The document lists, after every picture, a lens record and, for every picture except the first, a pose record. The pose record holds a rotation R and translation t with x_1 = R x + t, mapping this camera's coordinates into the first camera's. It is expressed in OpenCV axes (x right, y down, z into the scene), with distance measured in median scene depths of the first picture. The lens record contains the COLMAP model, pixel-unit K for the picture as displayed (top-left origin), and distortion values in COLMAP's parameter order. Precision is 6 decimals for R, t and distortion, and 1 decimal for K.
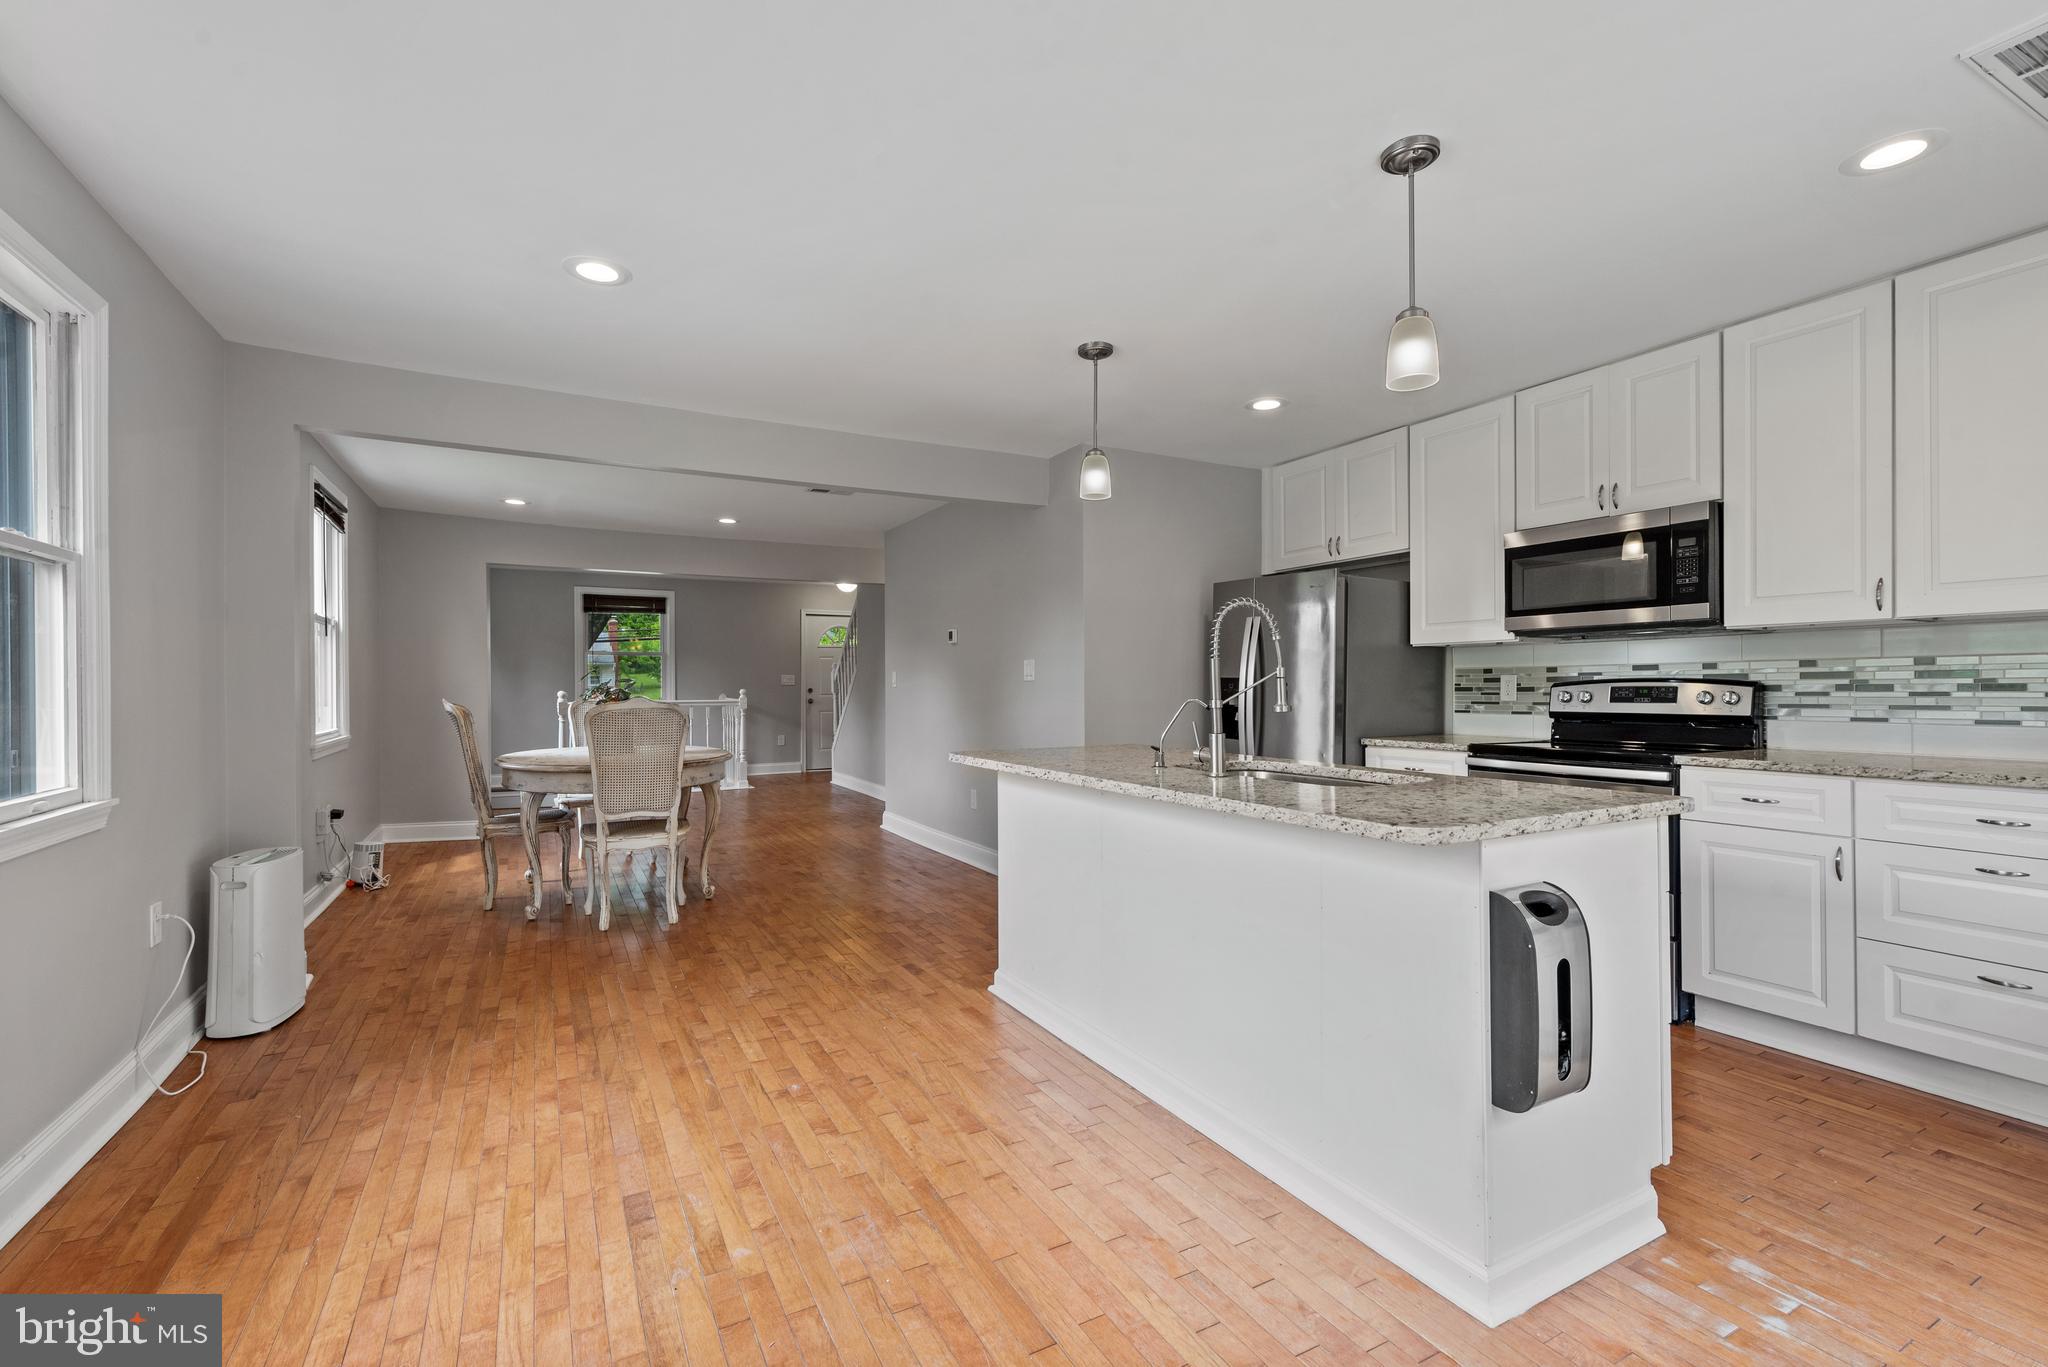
lens RADIAL K [[906.1, 0, 1035.4], [0, 906.1, 686.9], [0, 0, 1]] dist [0.015170, -0.005043]
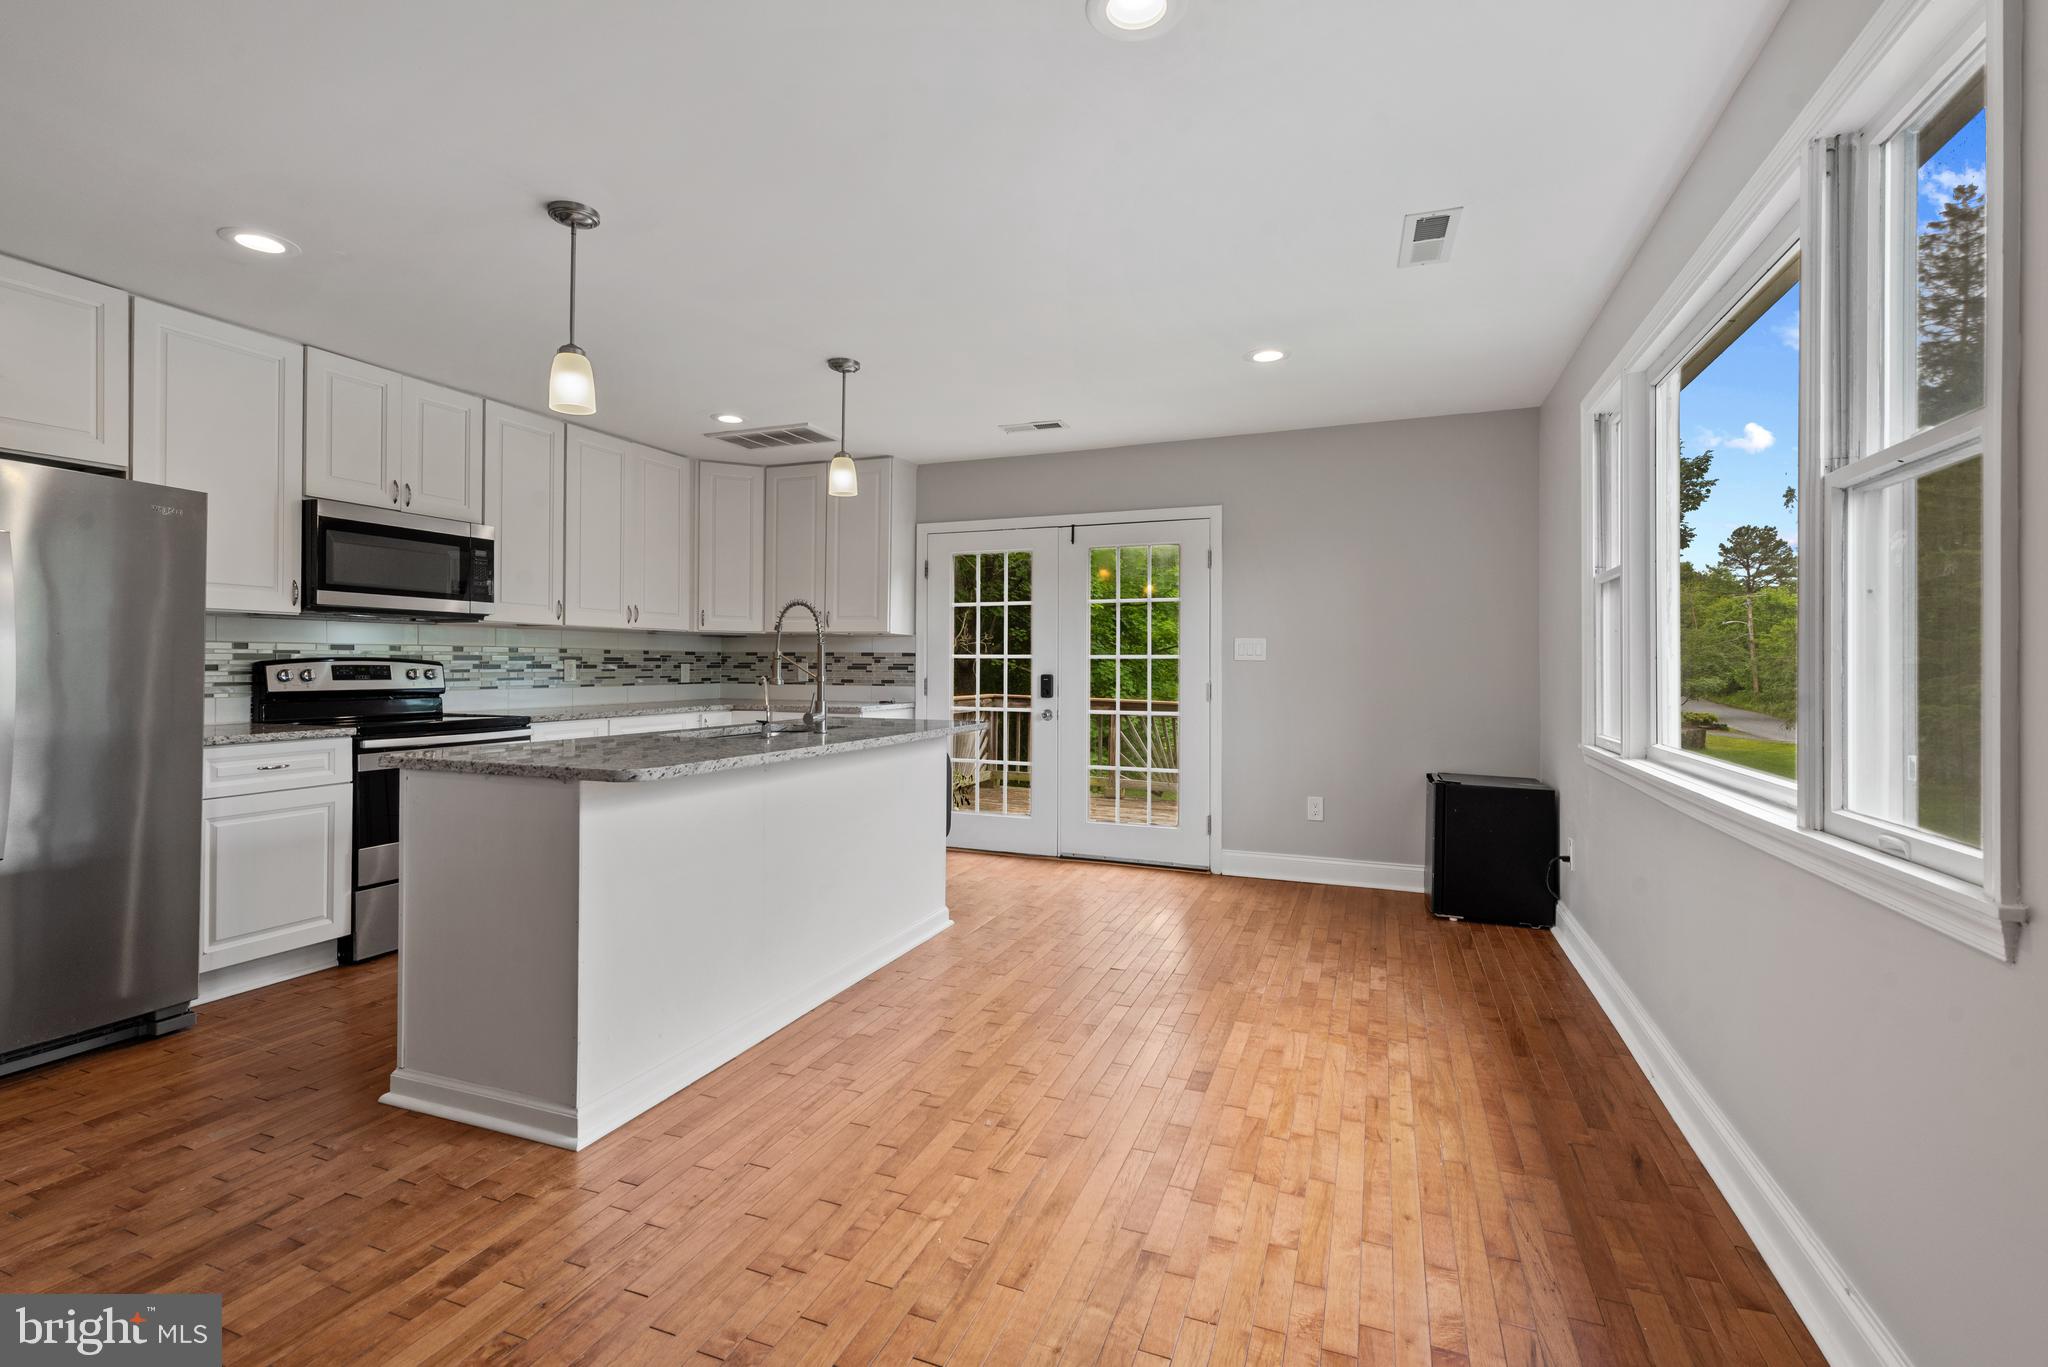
lens RADIAL K [[906.1, 0, 1023.3], [0, 906.1, 663.9], [0, 0, 1]] dist [0.015170, -0.005043]
pose [[-0.639872, 0.002325, 0.768478, -0.768942], [-0.001549, 0.999989, -0.004315, 0.001858], [-0.768480, -0.003951, -0.639862, 1.230928]]
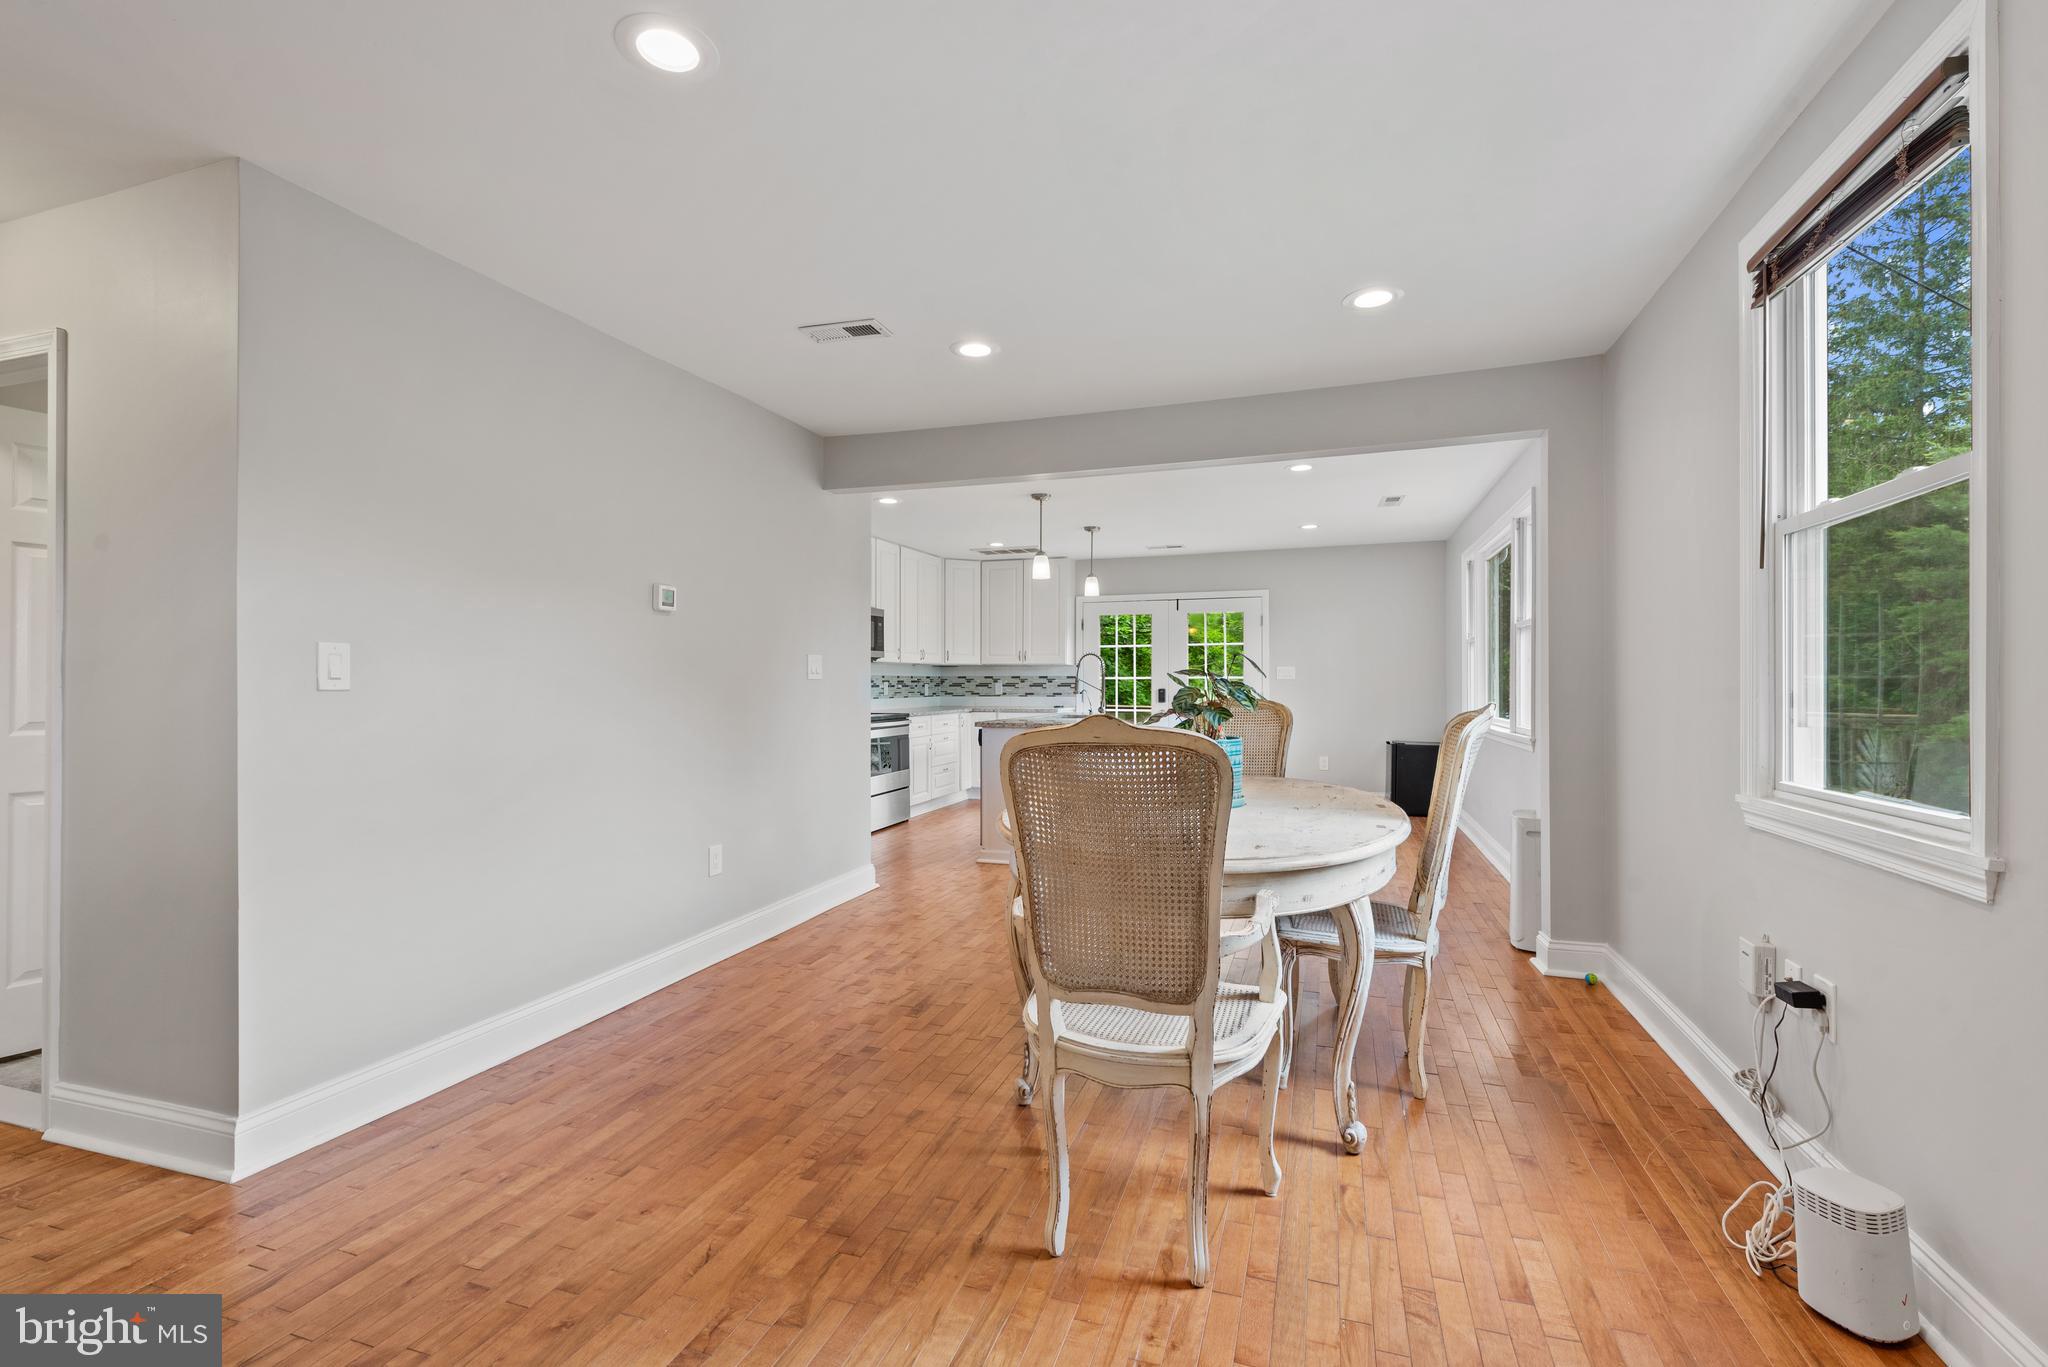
lens RADIAL K [[906.1, 0, 1035.9], [0, 906.1, 687.0], [0, 0, 1]] dist [0.015170, -0.005043]
pose [[-0.687391, 0.000495, 0.726287, -0.884462], [0.006124, 0.999968, 0.005115, -0.000441], [-0.726262, 0.007964, -0.687372, 1.485394]]
